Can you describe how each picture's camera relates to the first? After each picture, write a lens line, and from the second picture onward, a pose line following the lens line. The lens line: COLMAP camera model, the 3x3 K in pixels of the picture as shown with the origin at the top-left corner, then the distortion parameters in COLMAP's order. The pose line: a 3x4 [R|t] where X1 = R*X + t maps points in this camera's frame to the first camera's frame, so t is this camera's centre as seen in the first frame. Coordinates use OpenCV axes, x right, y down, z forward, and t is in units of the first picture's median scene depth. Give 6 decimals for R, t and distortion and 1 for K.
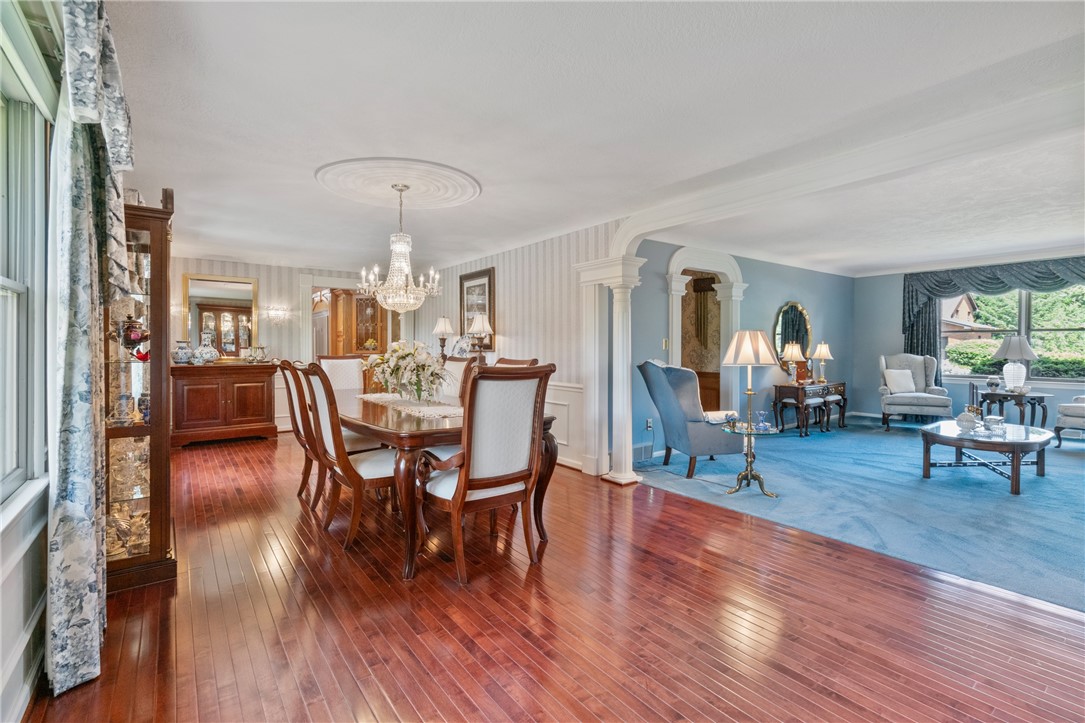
lens RADIAL K [[497.3, 0, 538.2], [0, 497.3, 357.2], [0, 0, 1]] dist [-0.001512, 0.002586]
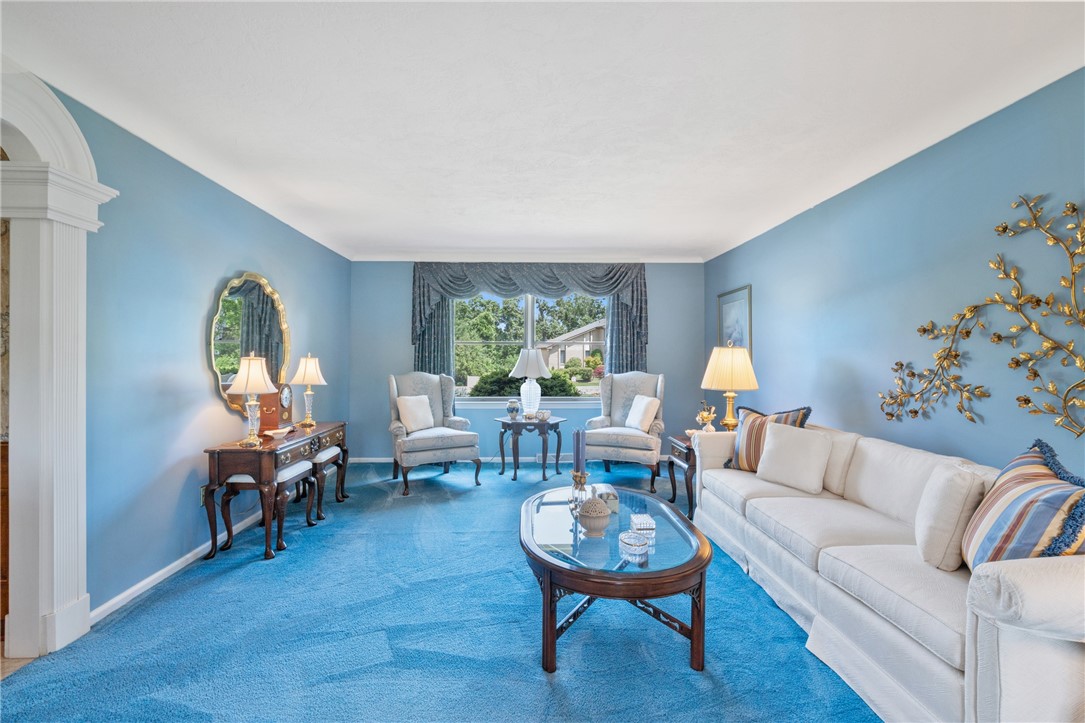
lens RADIAL K [[497.3, 0, 538.1], [0, 497.3, 355.4], [0, 0, 1]] dist [-0.001512, 0.002586]
pose [[0.568711, 0.009143, 0.822487, 0.269503], [0.013417, 0.999702, -0.020391, -0.014843], [-0.822428, 0.022631, 0.568419, 0.489202]]
